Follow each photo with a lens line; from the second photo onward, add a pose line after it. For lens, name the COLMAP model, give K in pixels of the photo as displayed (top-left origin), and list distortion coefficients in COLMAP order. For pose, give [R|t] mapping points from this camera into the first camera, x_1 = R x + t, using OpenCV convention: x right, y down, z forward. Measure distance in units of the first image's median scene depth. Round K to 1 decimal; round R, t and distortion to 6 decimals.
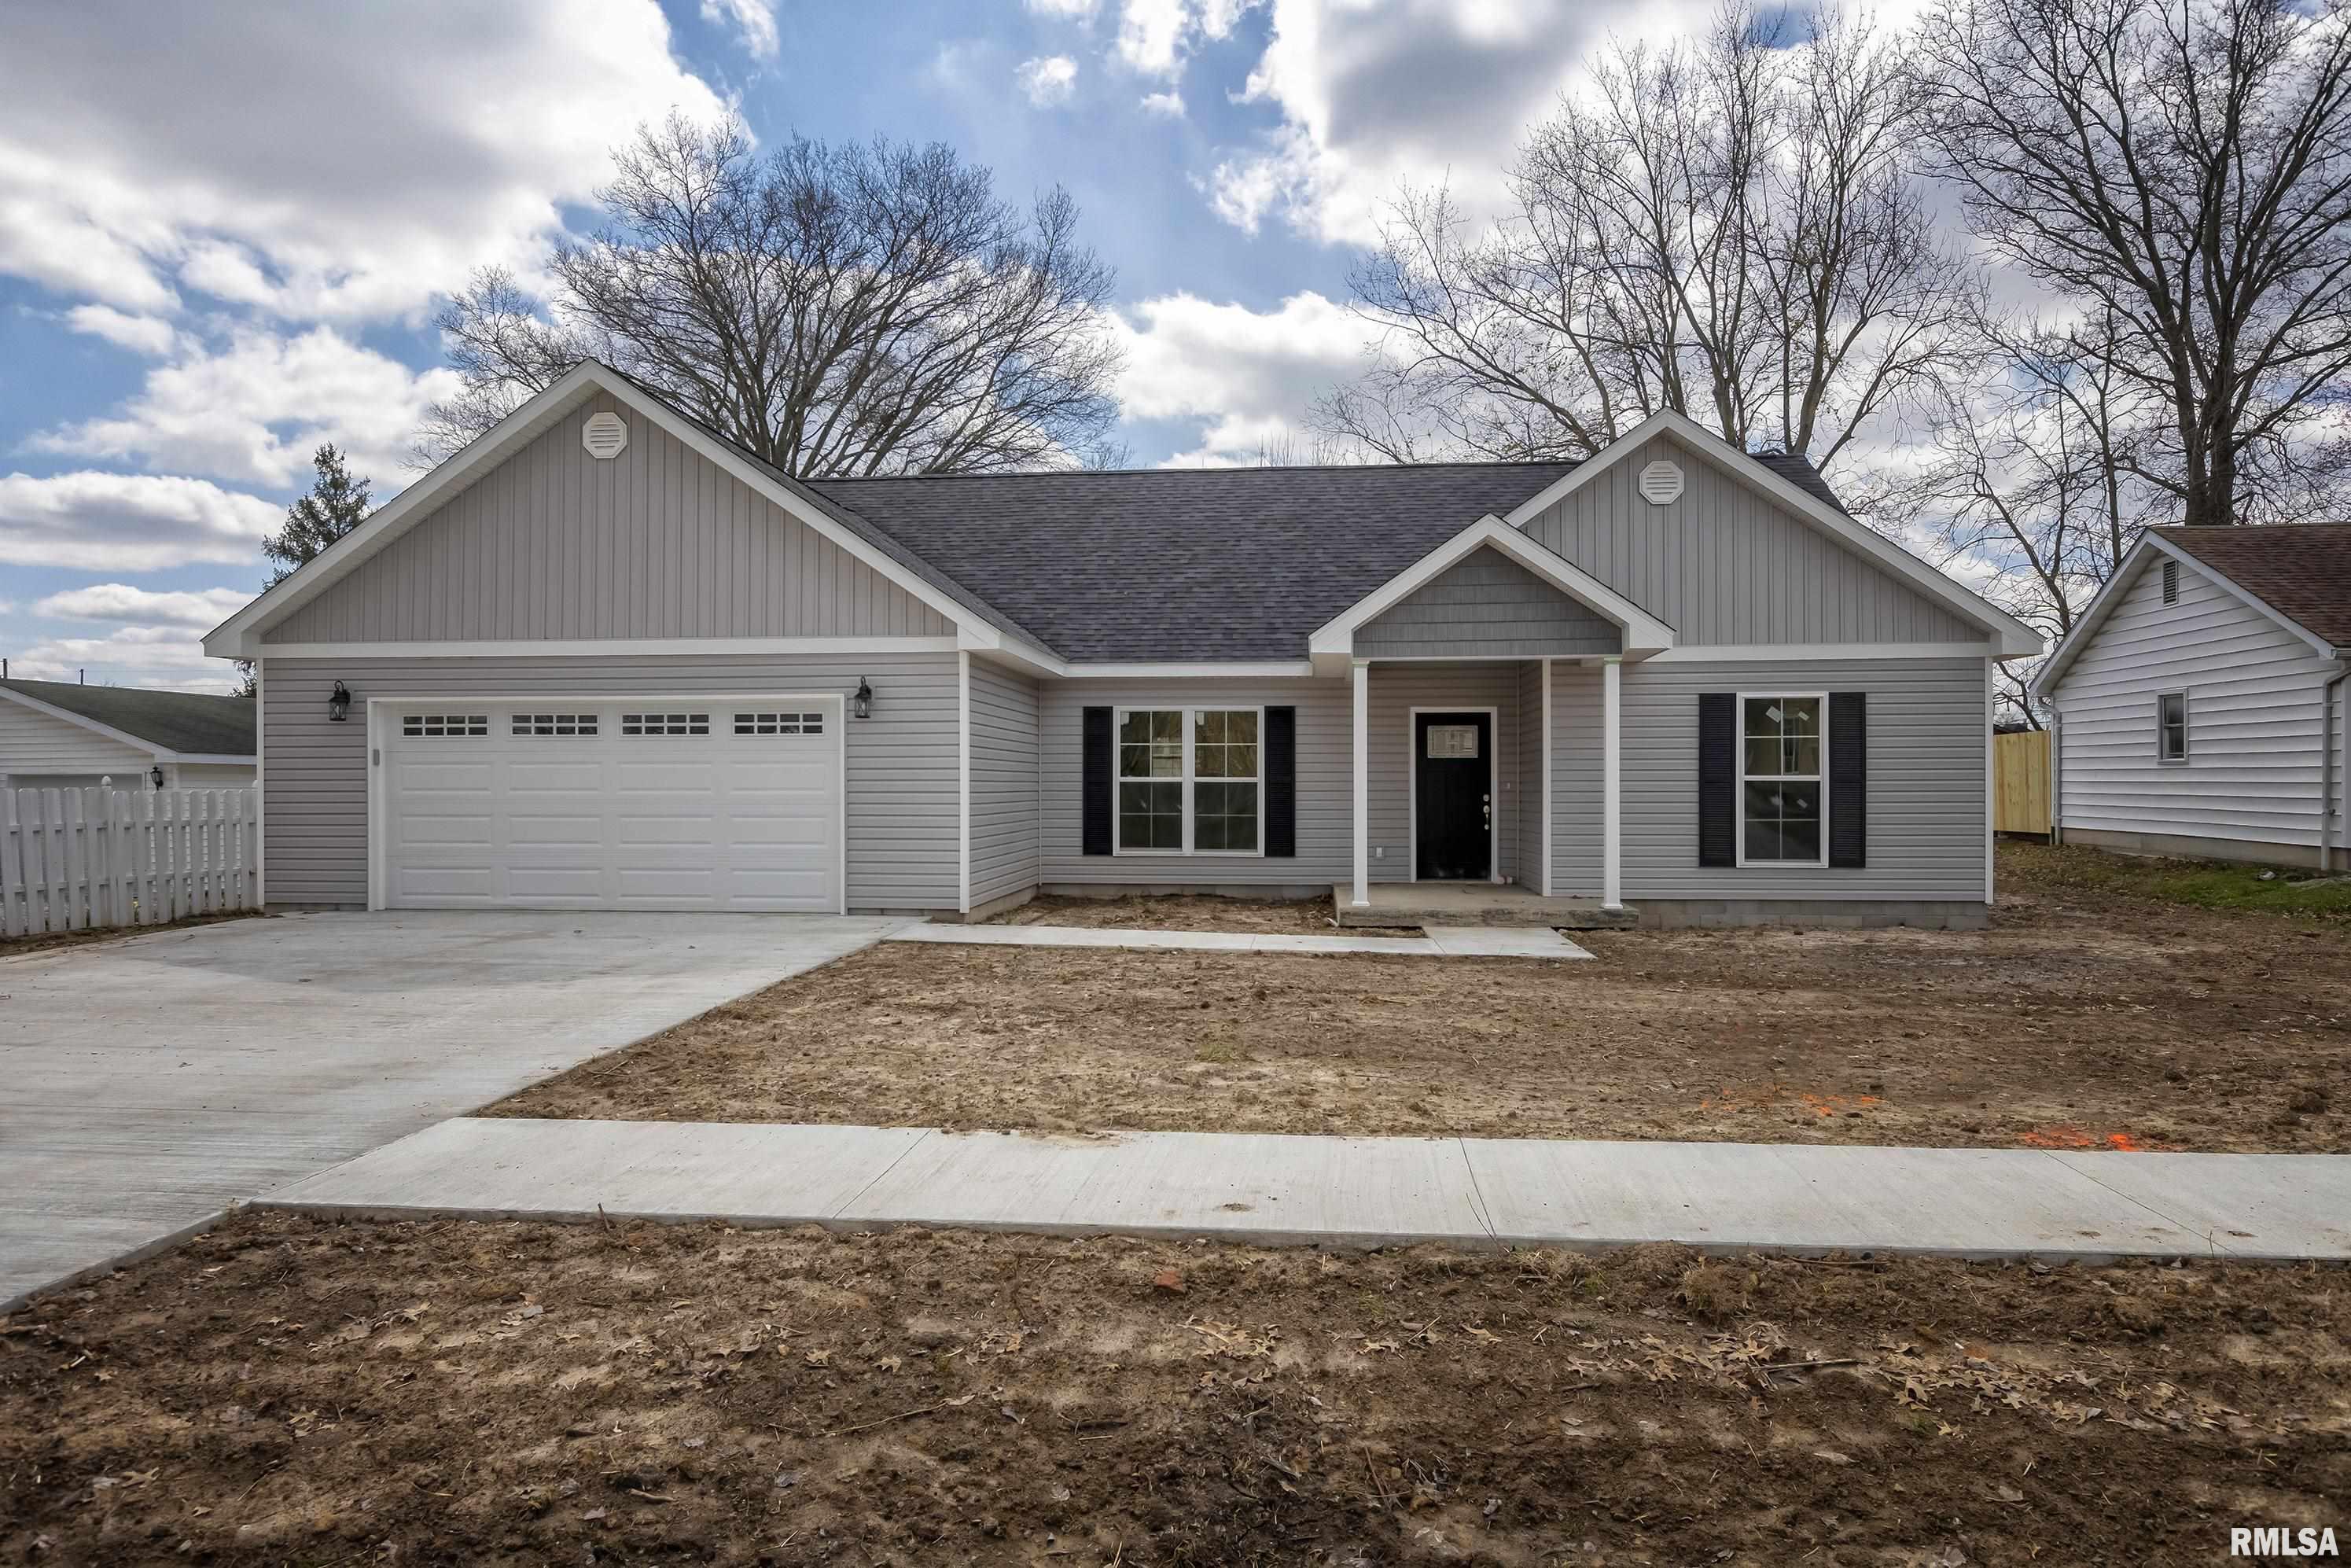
lens RADIAL K [[1501.8, 0, 1168.8], [0, 1501.8, 770.3], [0, 0, 1]] dist [0.000184, -0.000074]
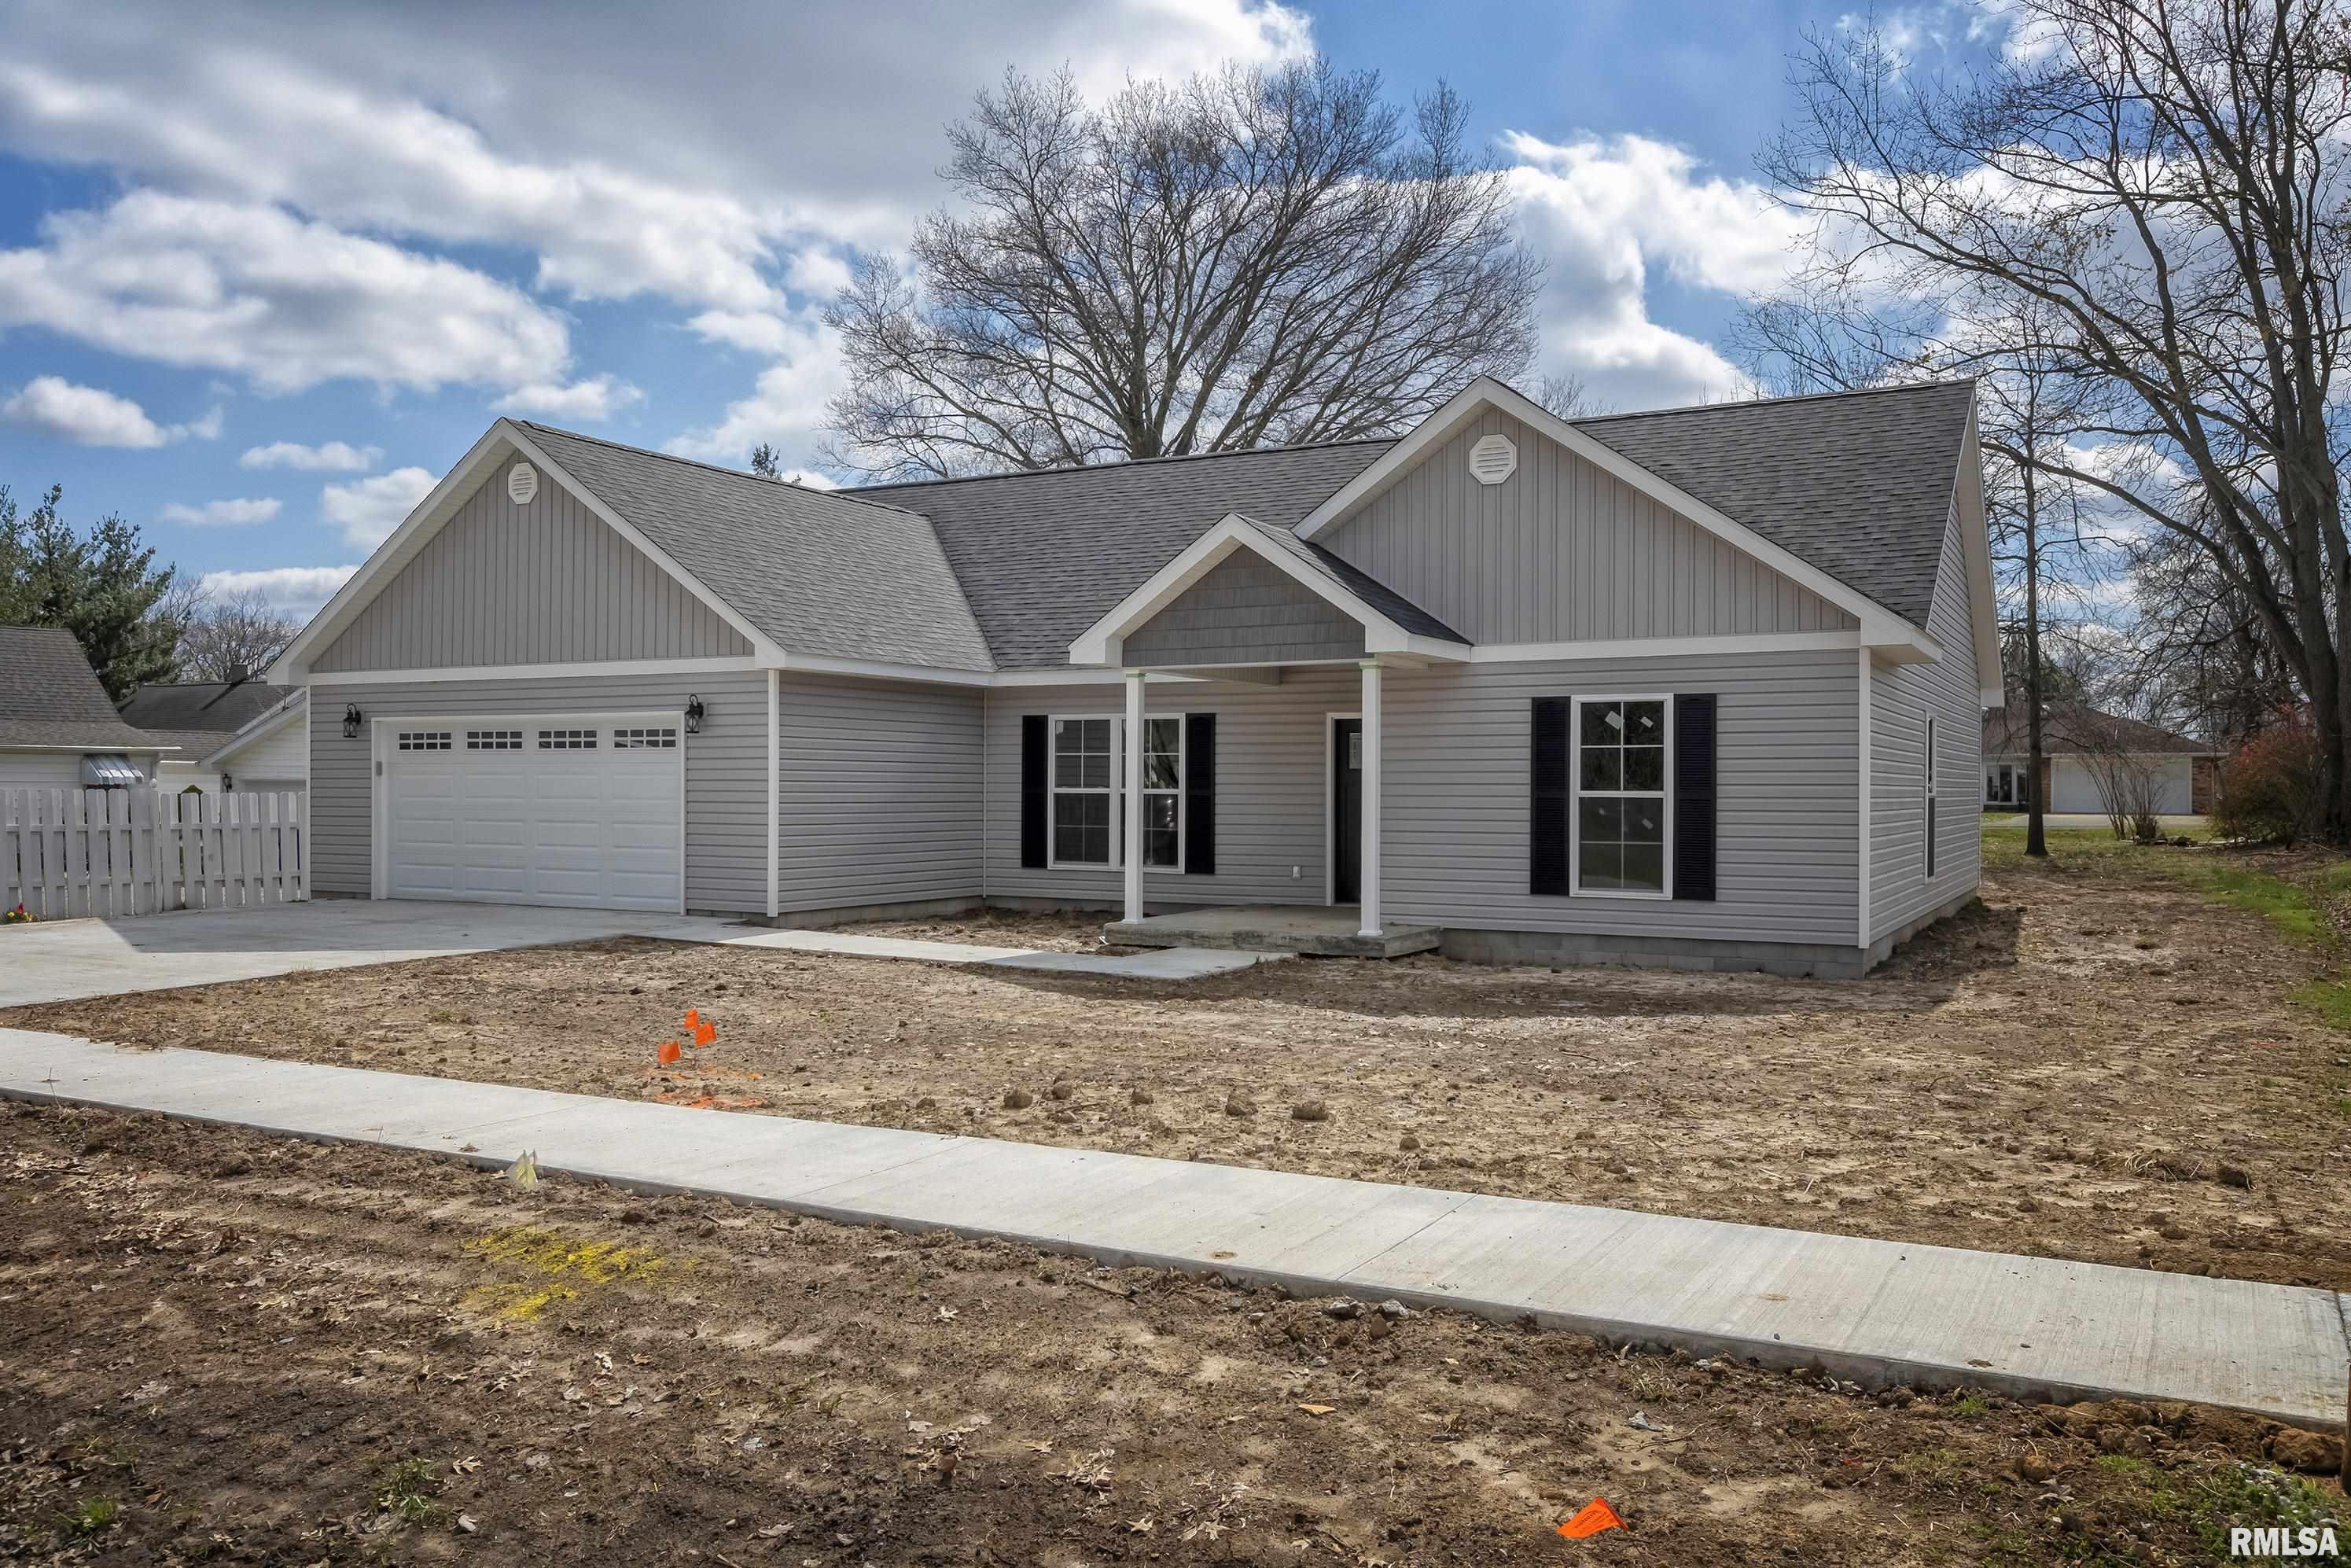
lens RADIAL K [[1840.0, 0, 1175.5], [0, 1840.0, 784.0], [0, 0, 1]] dist [0.002278, 0.001850]
pose [[0.919589, 0.004325, -0.392858, 0.587877], [-0.002427, 0.999983, 0.005327, -0.005715], [0.392874, -0.003945, 0.919584, -0.073693]]
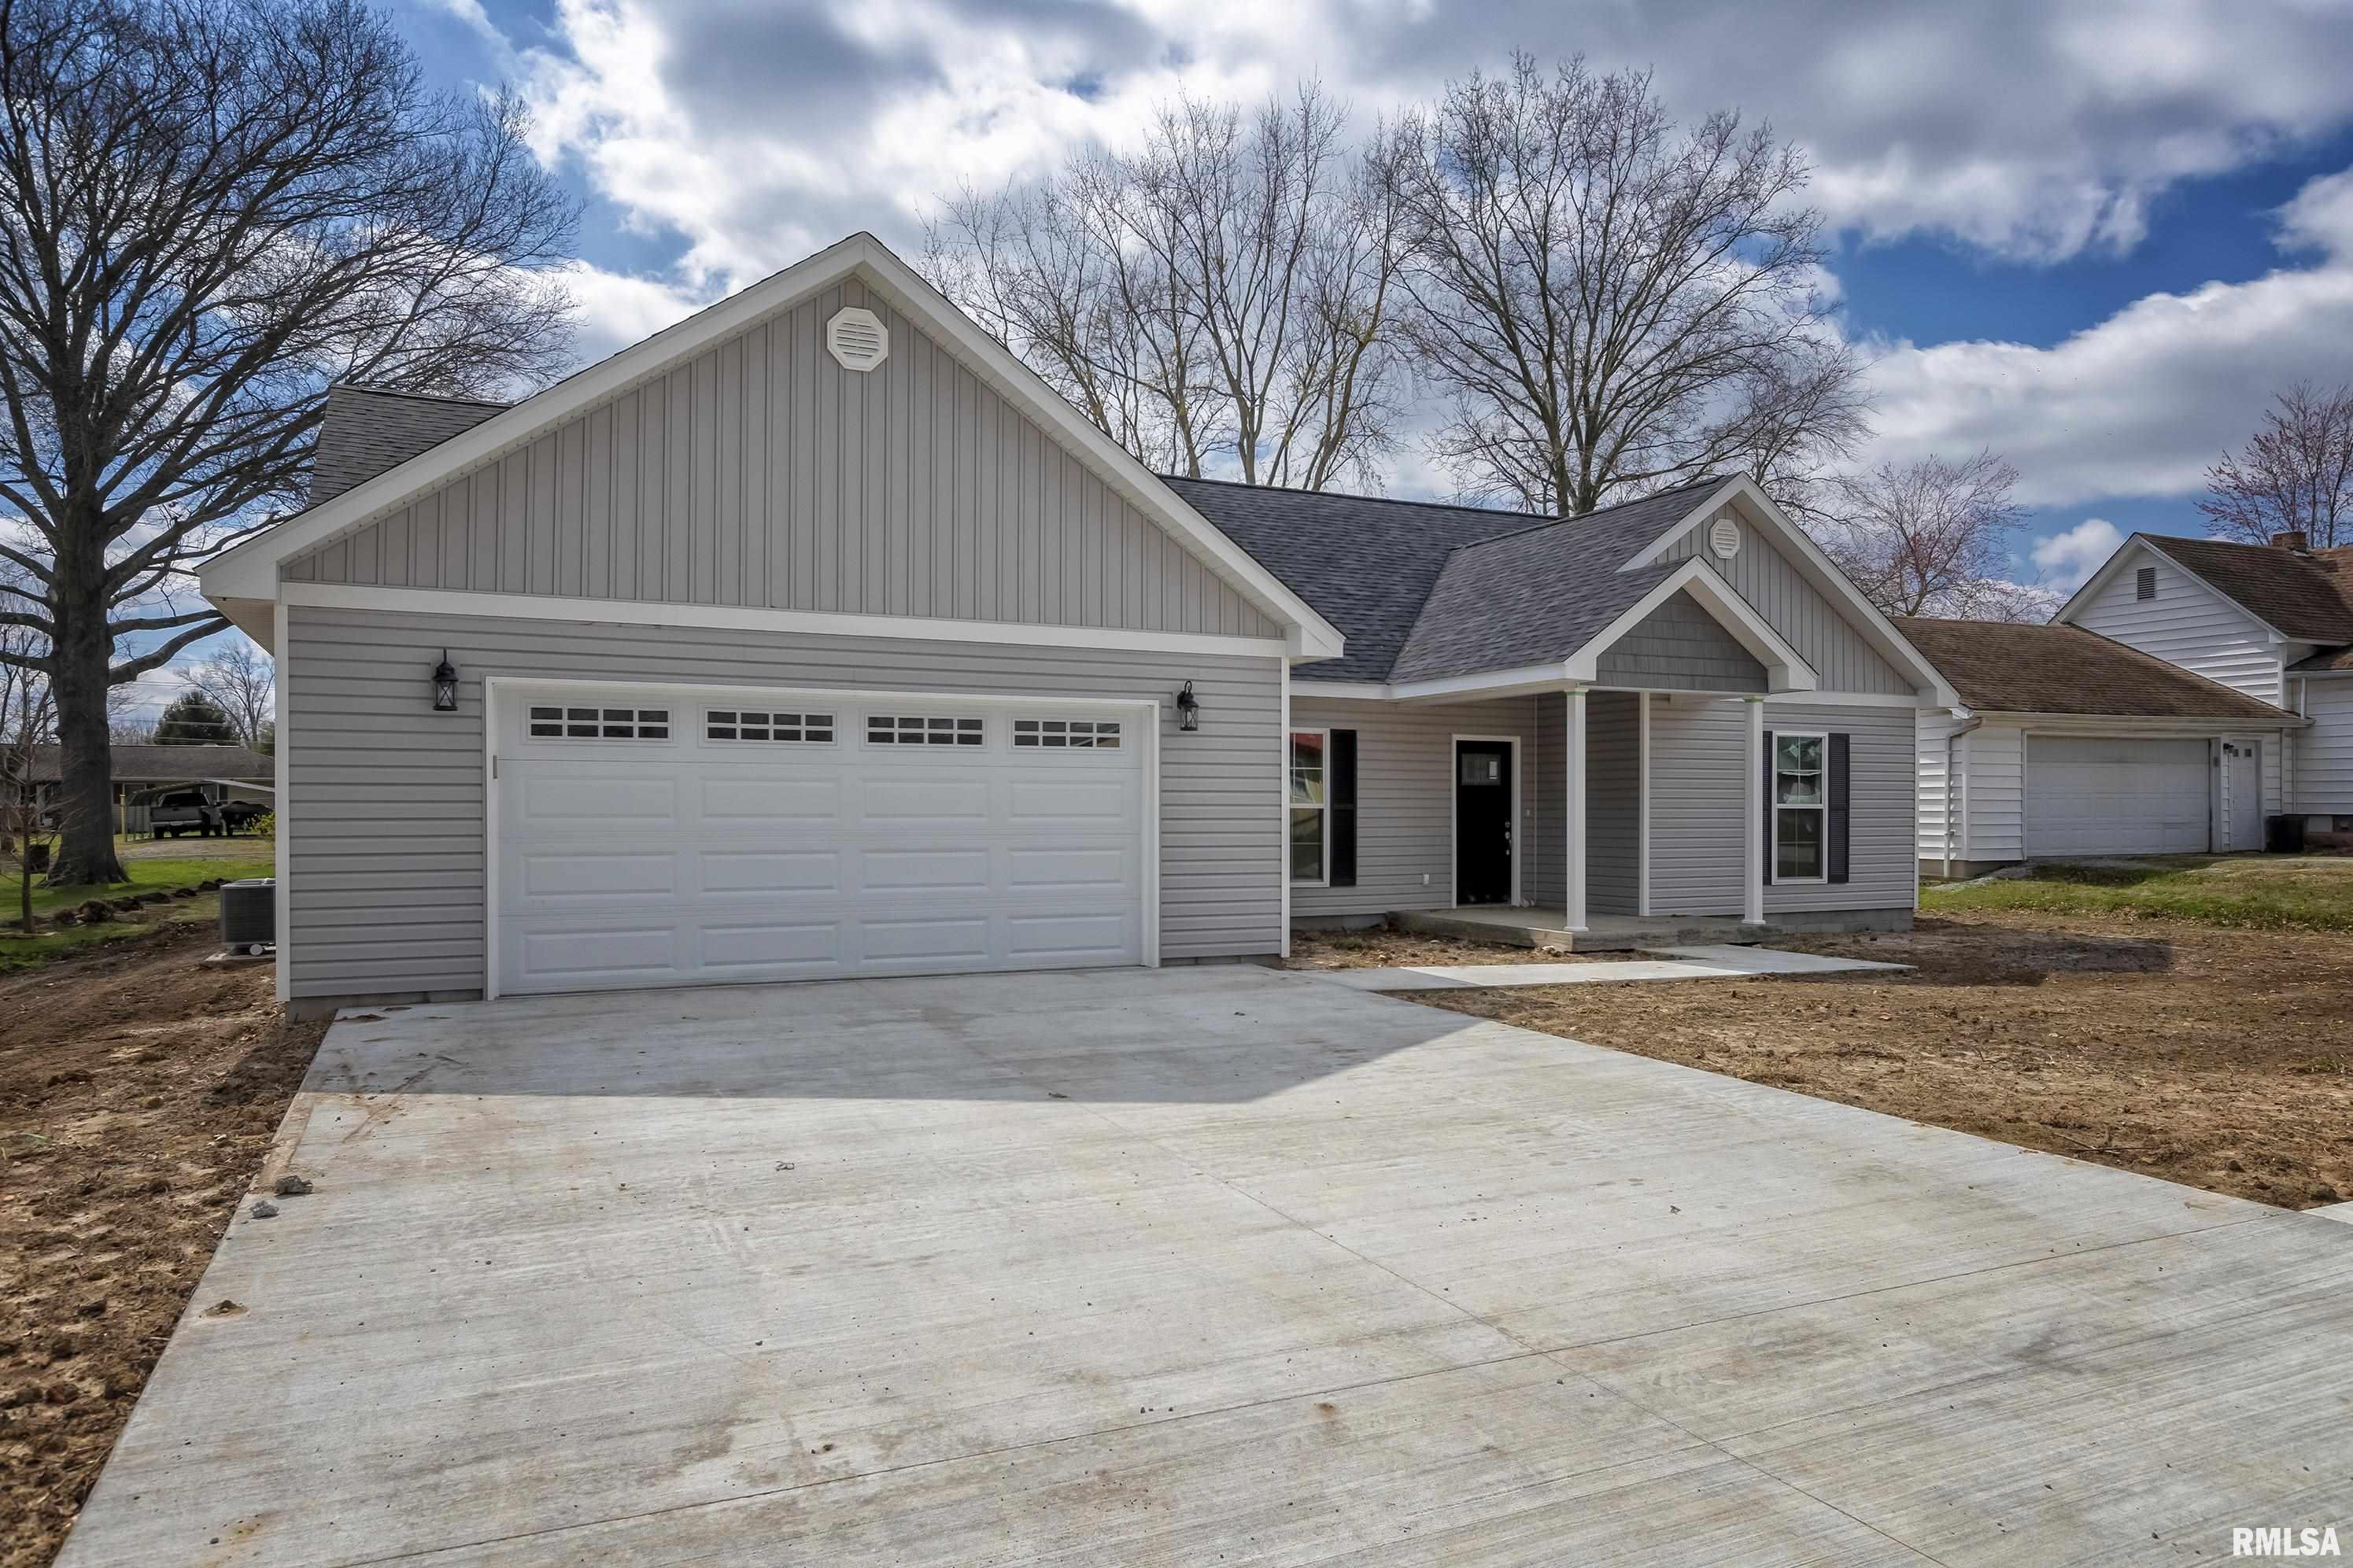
lens RADIAL K [[1492.1, 0, 1181.9], [0, 1492.1, 812.2], [0, 0, 1]] dist [0.000306, 0.000220]
pose [[0.853002, 0.001174, 0.521906, -0.592191], [-0.006467, 0.999944, 0.008319, 0.003379], [-0.521867, -0.010471, 0.852963, 0.271333]]
